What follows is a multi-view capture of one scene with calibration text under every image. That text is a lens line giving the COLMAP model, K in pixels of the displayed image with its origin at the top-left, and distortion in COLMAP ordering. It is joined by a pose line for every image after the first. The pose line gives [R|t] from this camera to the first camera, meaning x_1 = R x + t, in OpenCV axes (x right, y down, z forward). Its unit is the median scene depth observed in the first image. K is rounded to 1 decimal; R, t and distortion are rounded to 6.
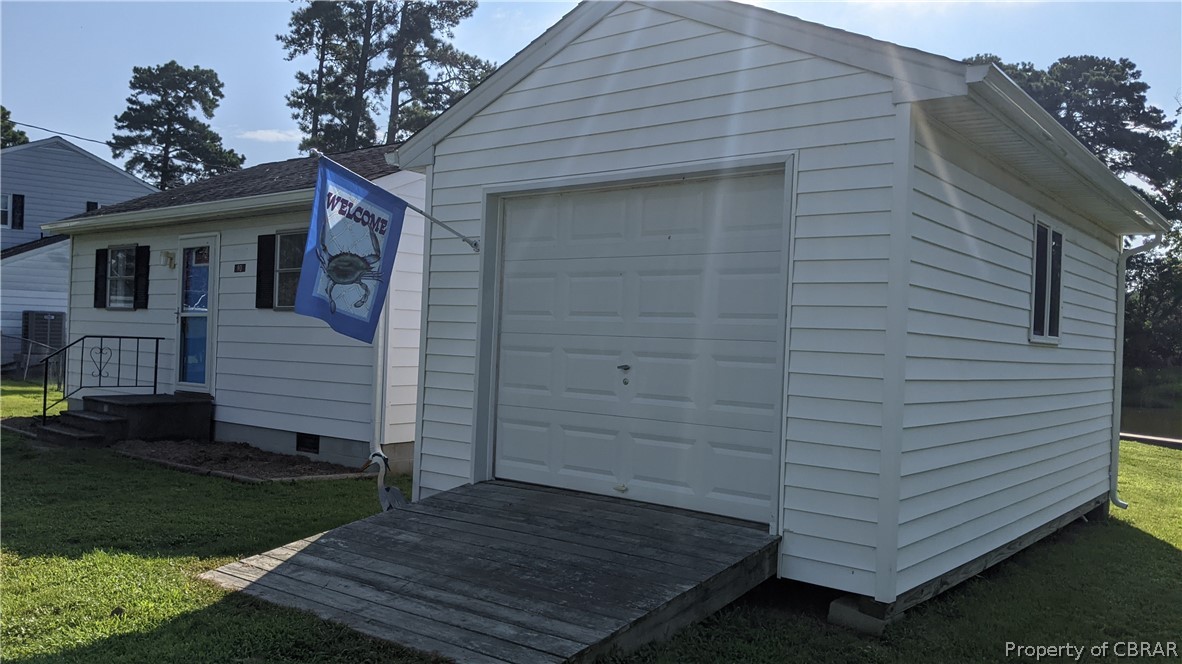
lens RADIAL K [[939.6, 0, 580.3], [0, 939.6, 309.7], [0, 0, 1]] dist [0.068416, -0.132867]
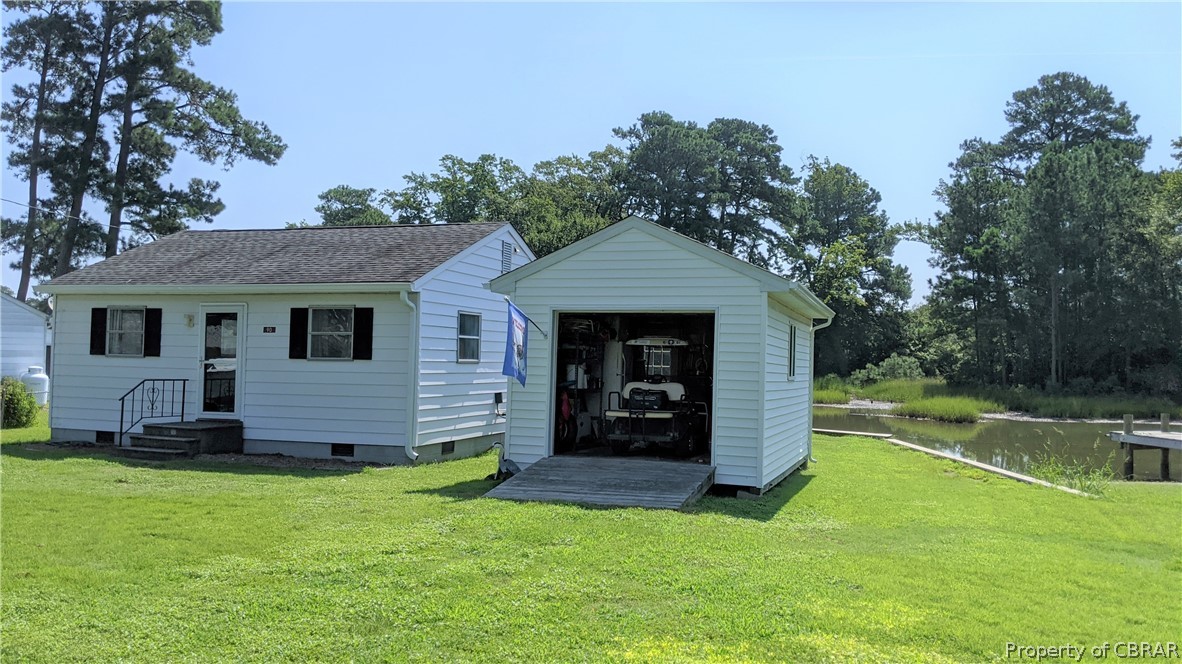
lens RADIAL K [[939.6, 0, 600.8], [0, 939.6, 342.0], [0, 0, 1]] dist [0.068416, -0.132867]
pose [[0.935143, -0.004285, 0.354243, -0.091968], [-0.002544, 0.999820, 0.018811, -0.012492], [-0.354260, -0.018493, 0.934964, -0.114706]]
